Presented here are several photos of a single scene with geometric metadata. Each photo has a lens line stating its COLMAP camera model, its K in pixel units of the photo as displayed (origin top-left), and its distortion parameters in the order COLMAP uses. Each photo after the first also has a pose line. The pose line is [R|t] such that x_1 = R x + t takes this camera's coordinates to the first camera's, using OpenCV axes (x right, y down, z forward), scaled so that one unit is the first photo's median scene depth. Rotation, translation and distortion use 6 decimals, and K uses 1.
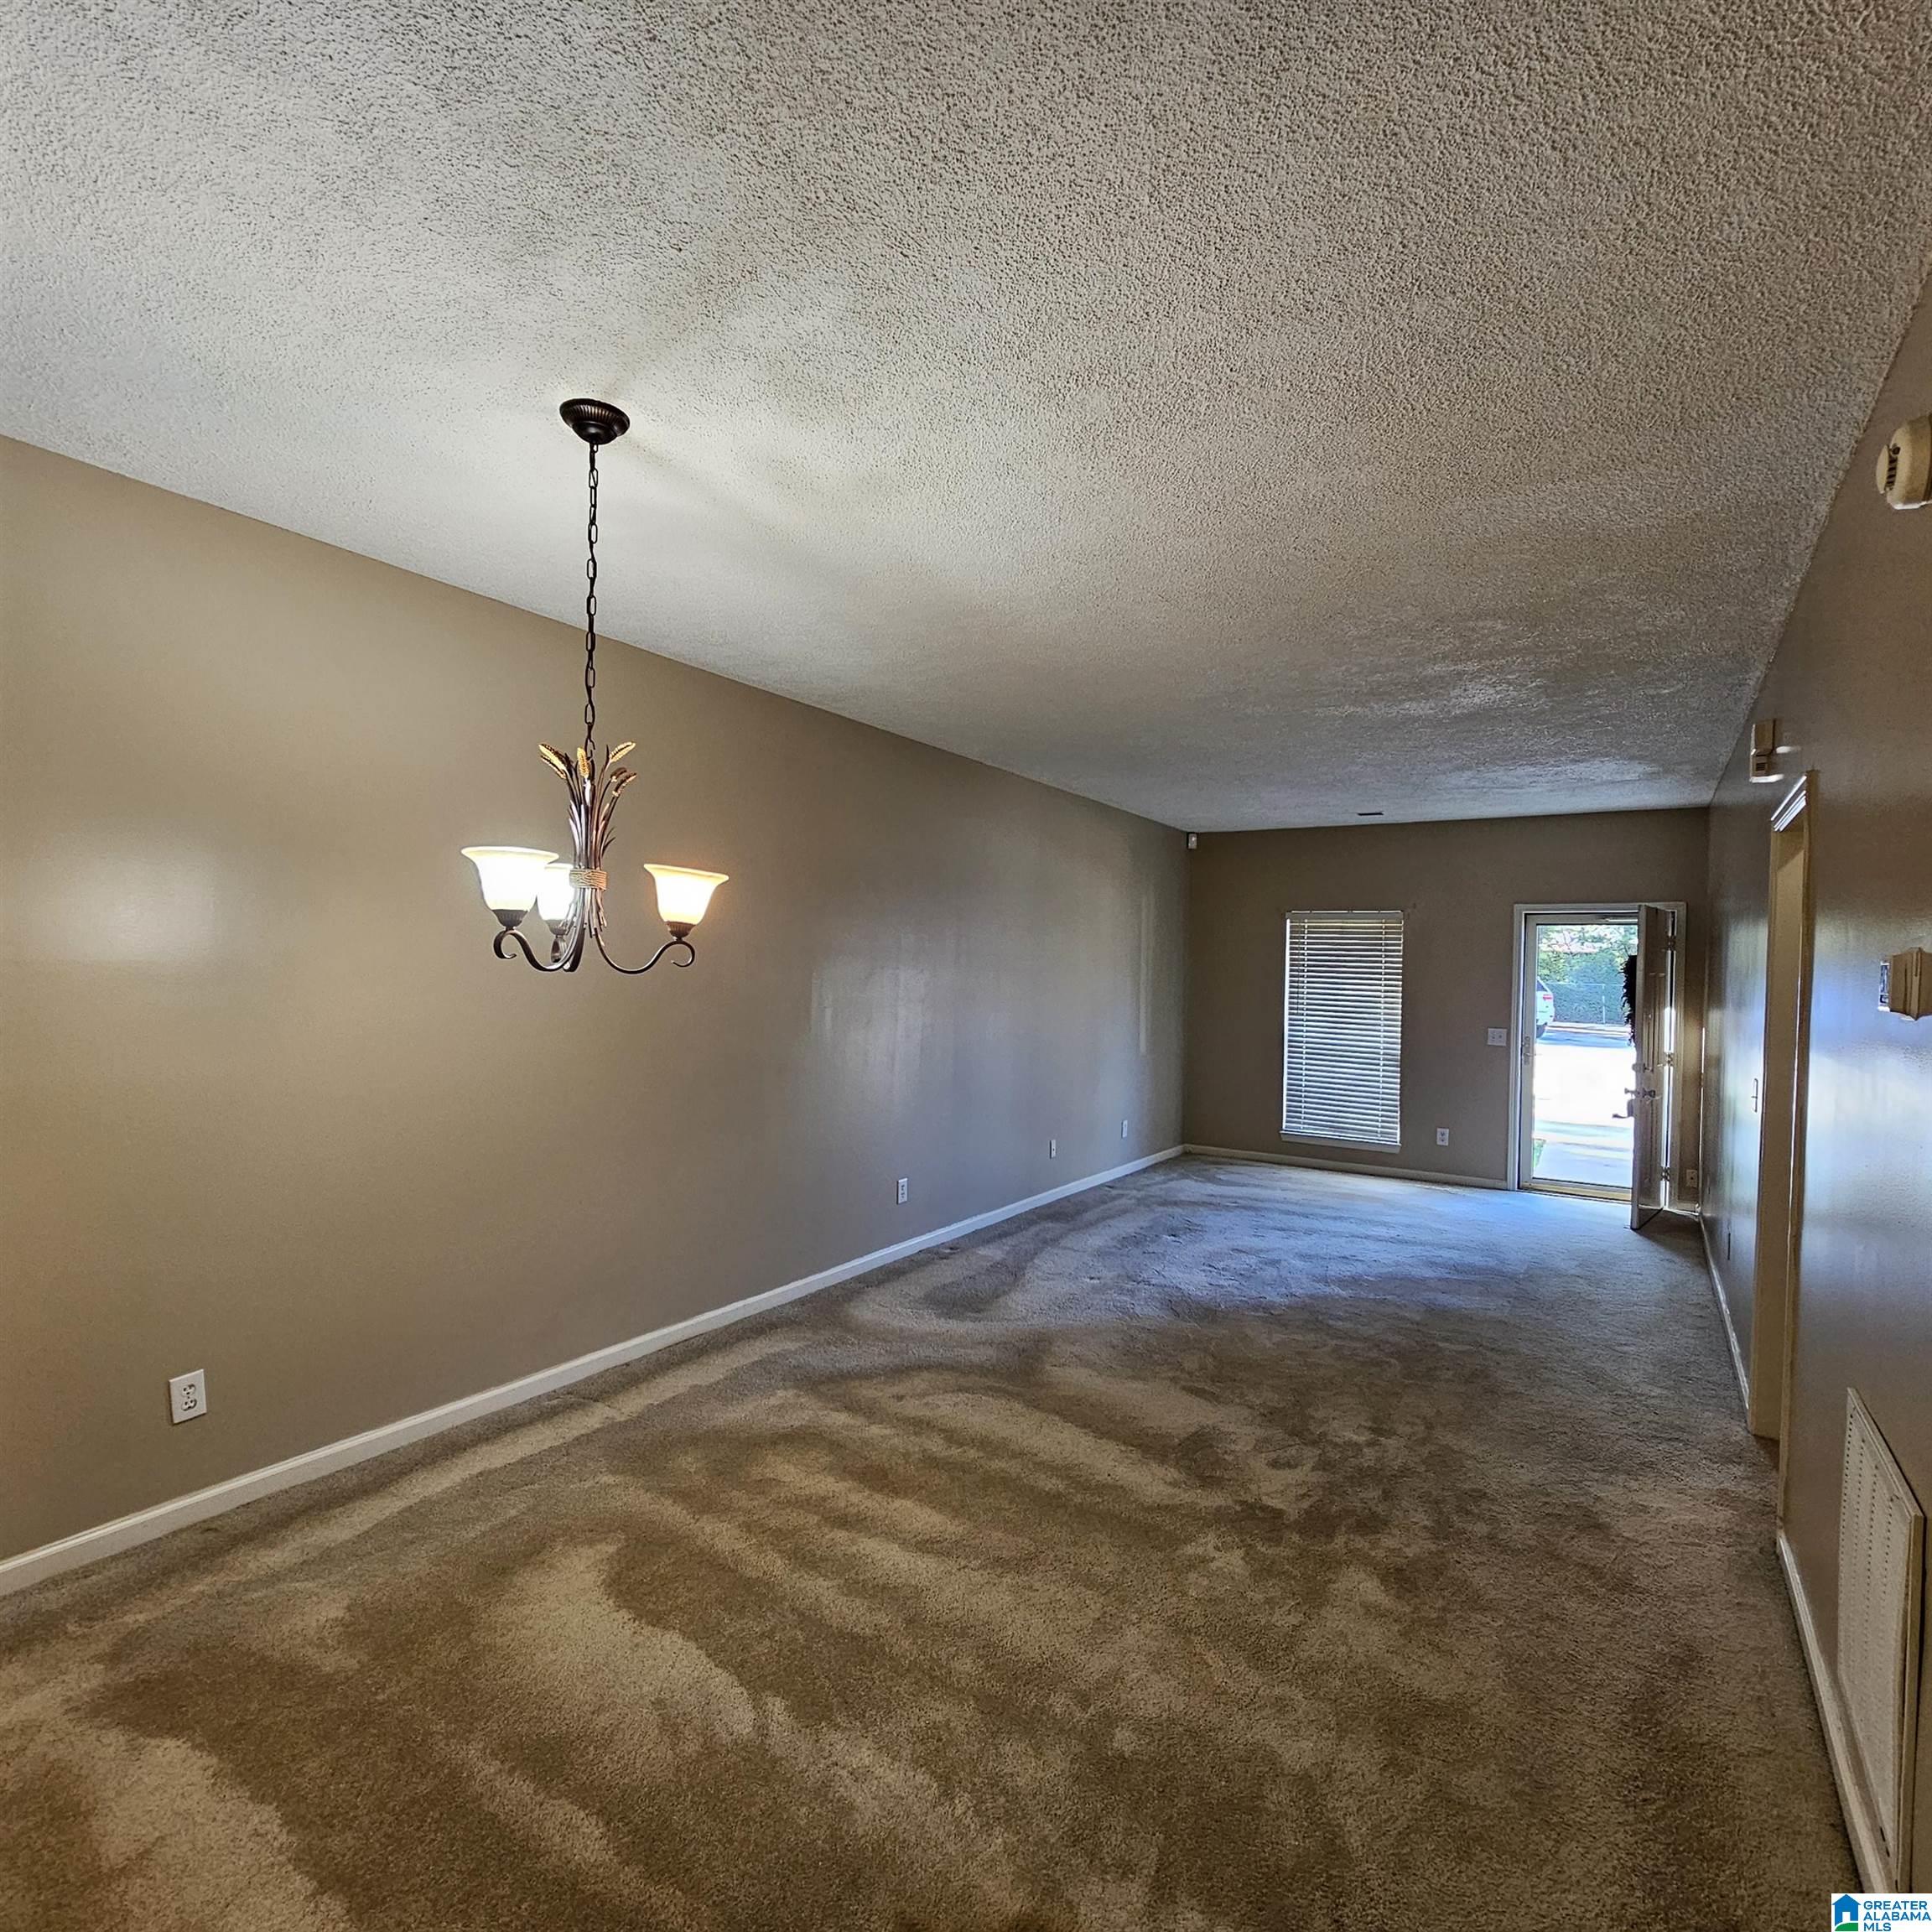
lens RADIAL K [[1051.7, 0, 984.6], [0, 1051.7, 964.4], [0, 0, 1]] dist [-0.001791, 0.000789]
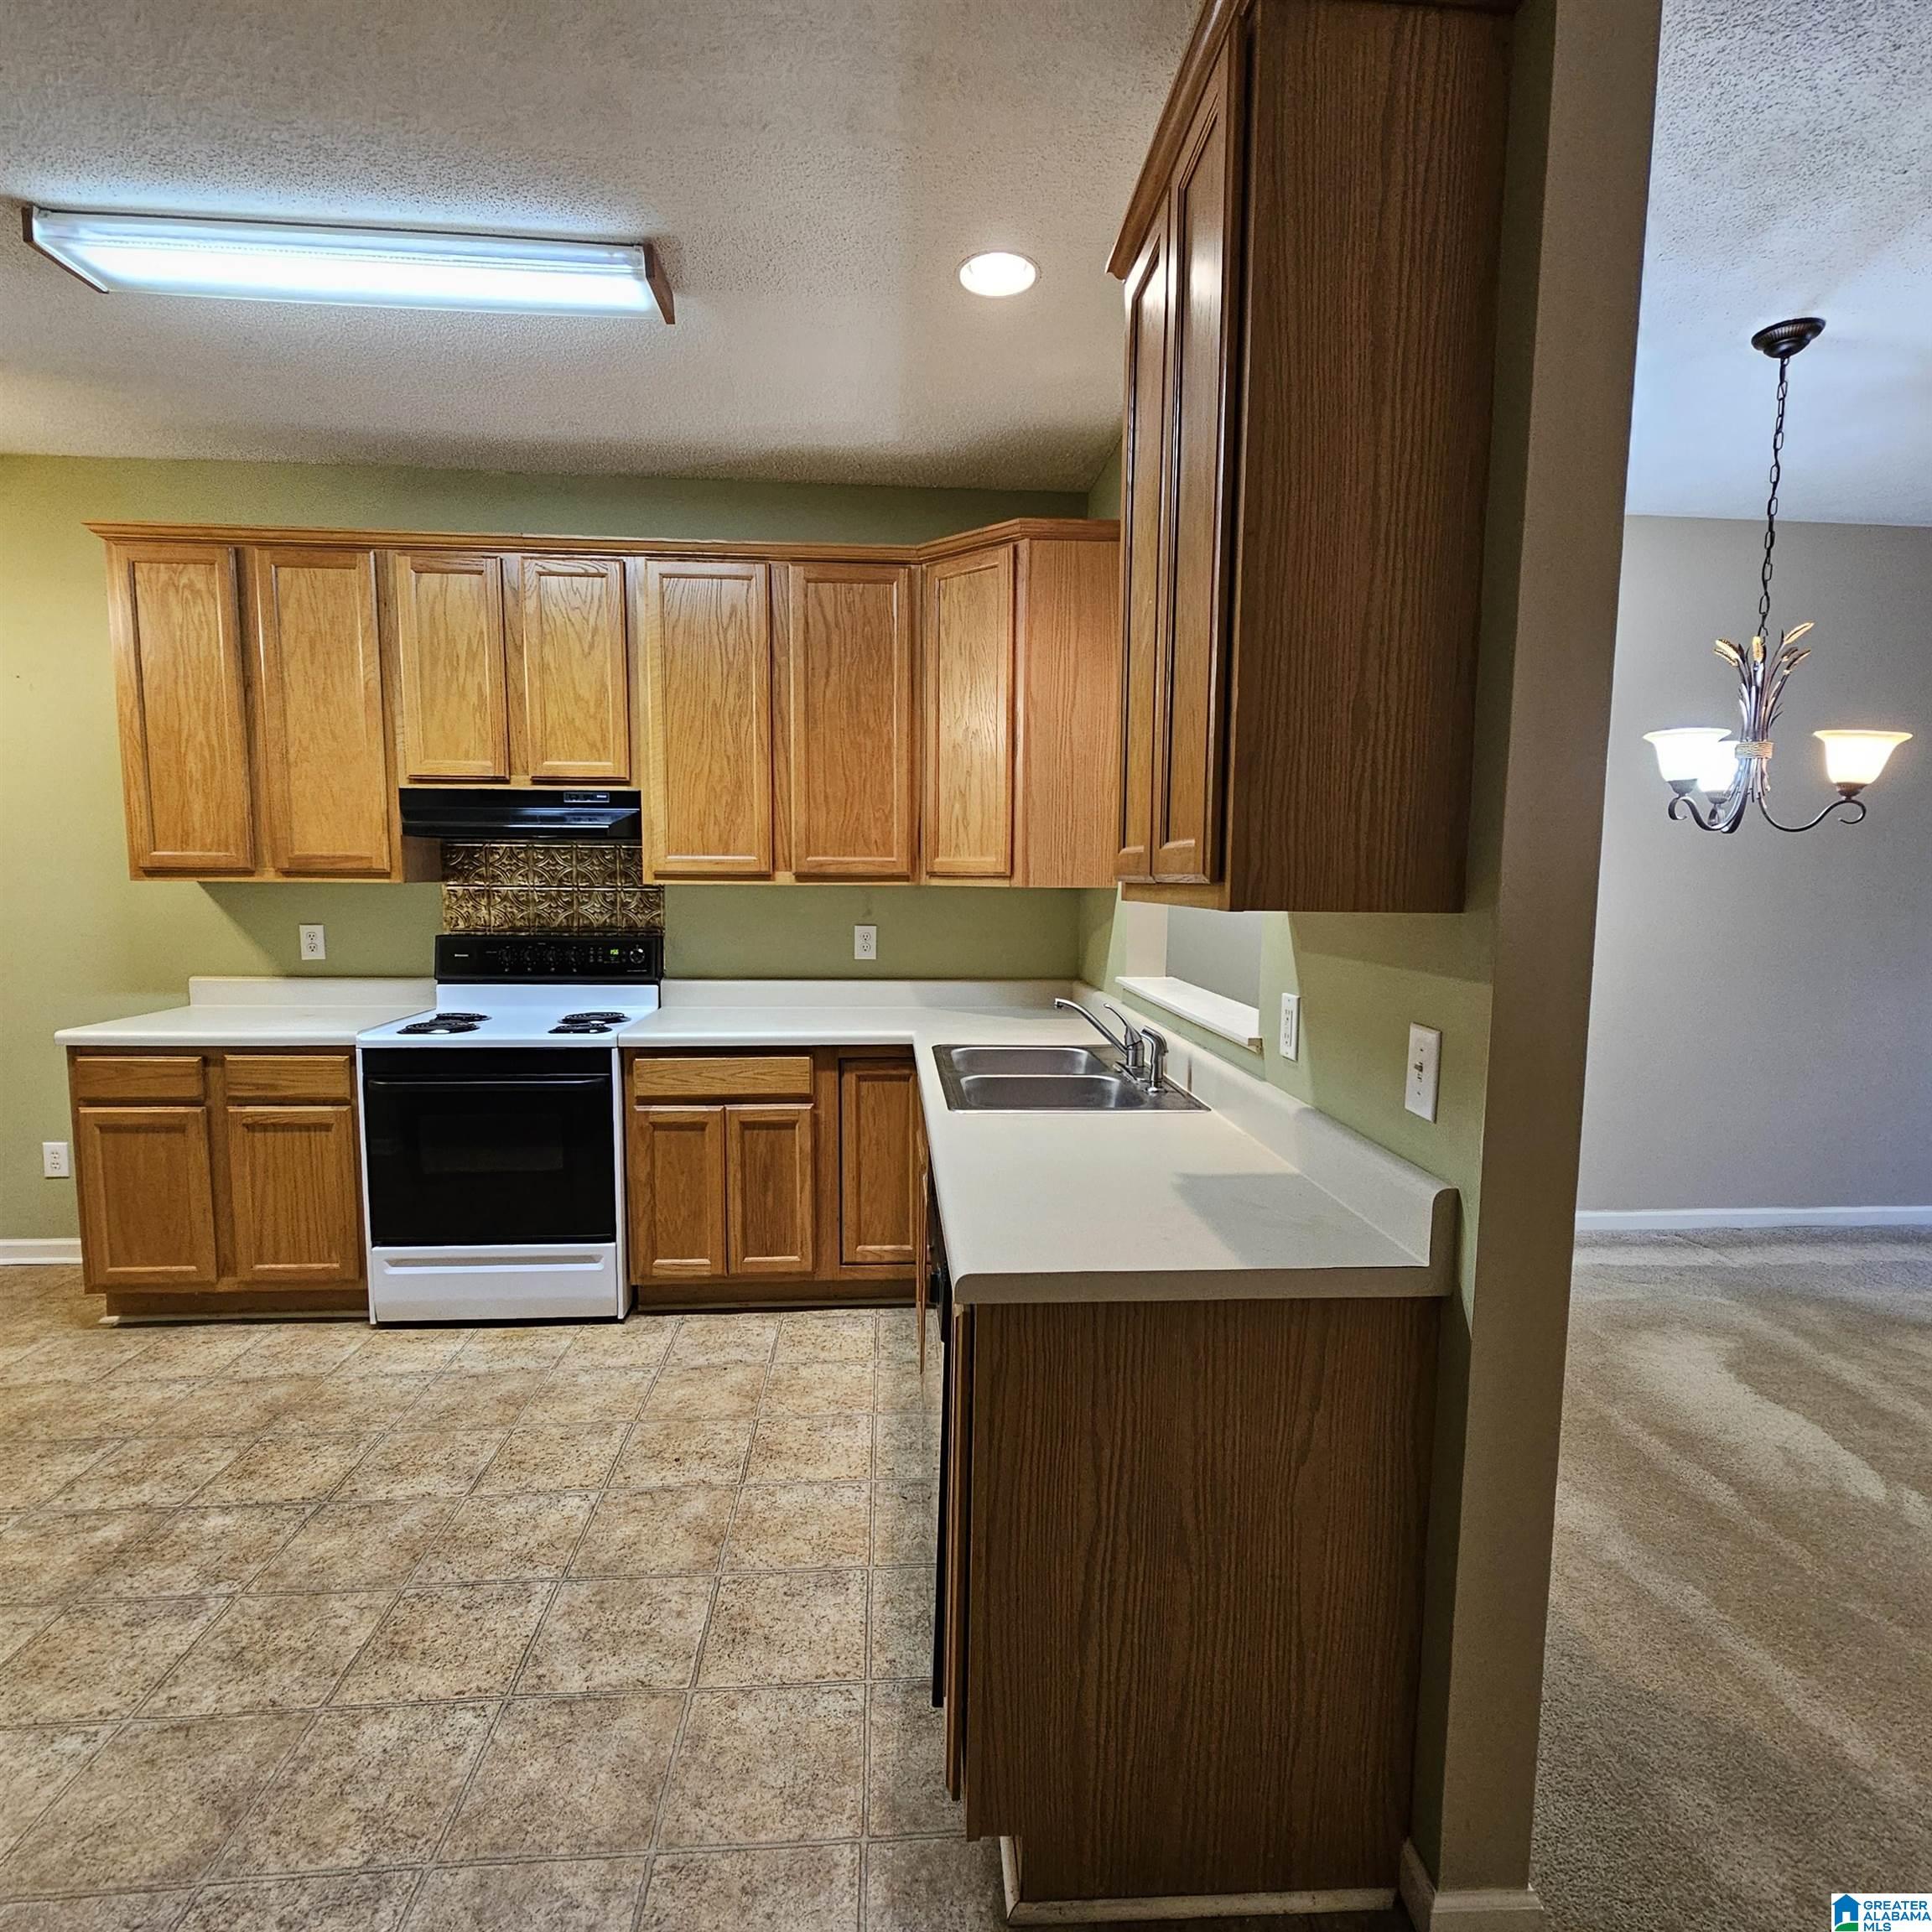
lens RADIAL K [[1051.7, 0, 968.0], [0, 1051.7, 980.0], [0, 0, 1]] dist [-0.001791, 0.000789]
pose [[0.587297, 0.068873, -0.806436, 0.048925], [0.003657, 0.996137, 0.087737, 0.047698], [0.809363, -0.054477, 0.584777, -0.287019]]
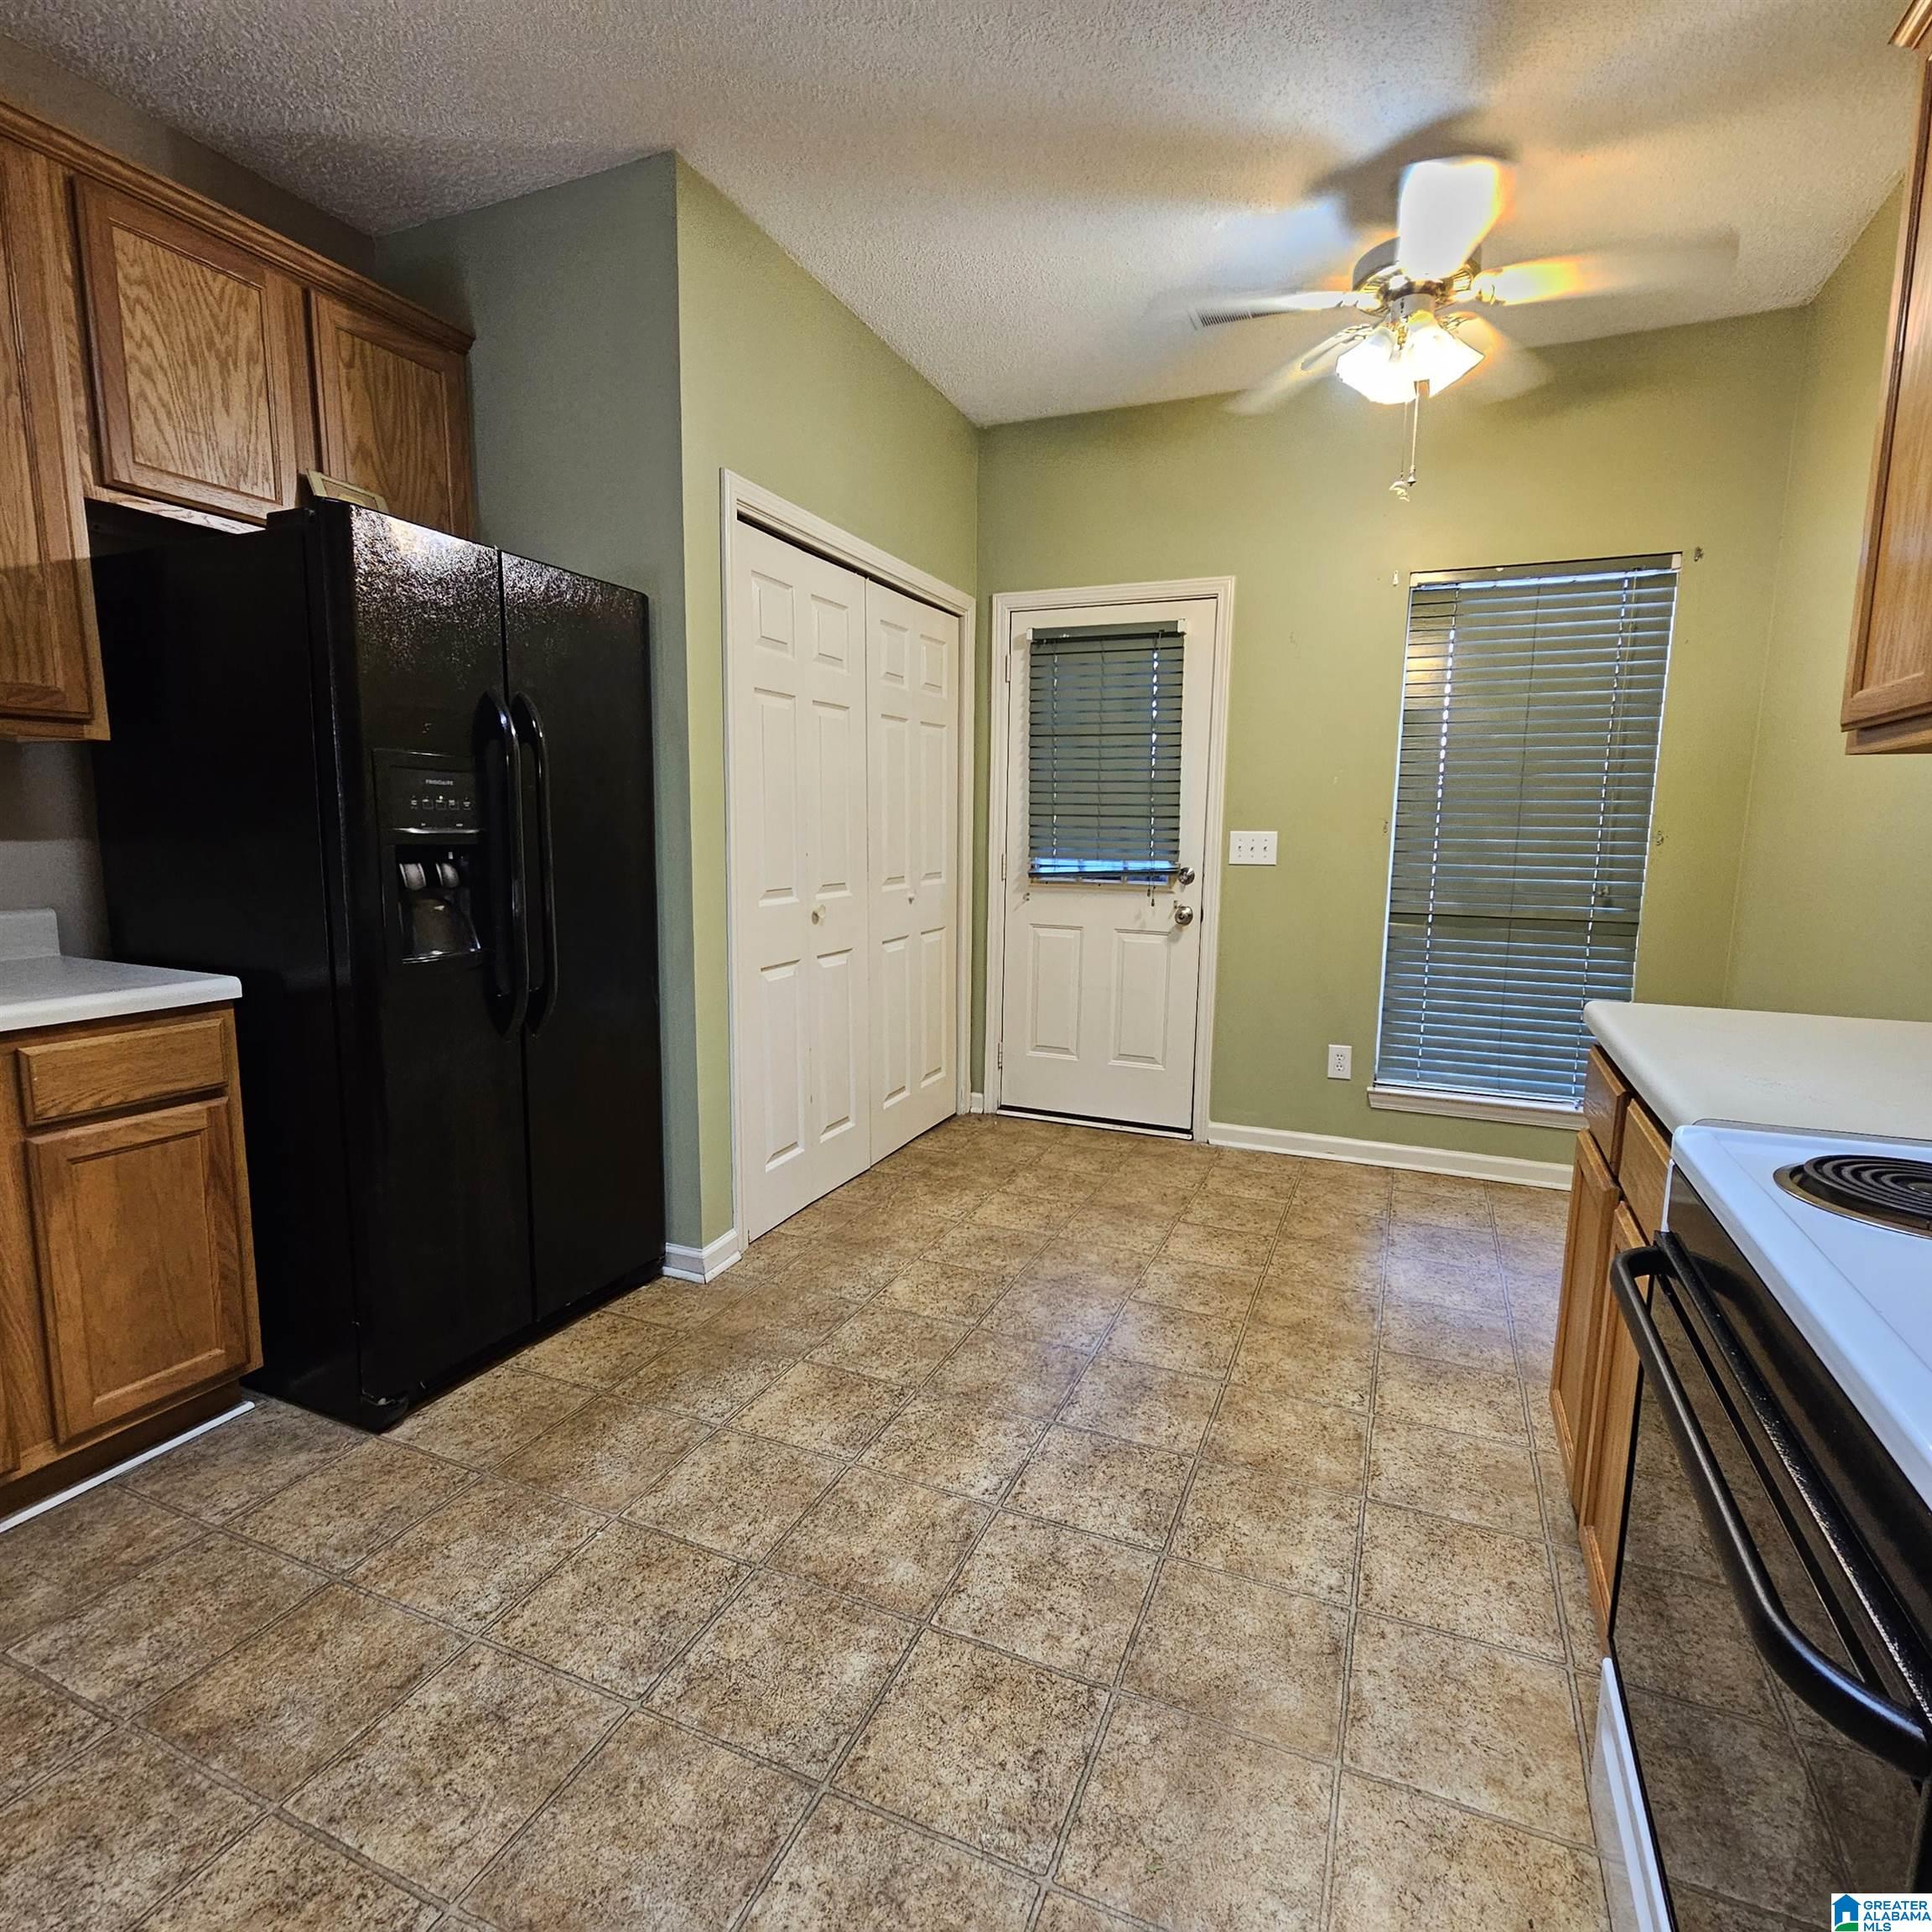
lens RADIAL K [[1051.7, 0, 972.4], [0, 1051.7, 975.2], [0, 0, 1]] dist [-0.001791, 0.000789]
pose [[-0.988538, -0.007999, -0.150763, -0.759079], [-0.029277, 0.989797, 0.139447, 0.086993], [0.148109, 0.142263, -0.978685, 0.128607]]
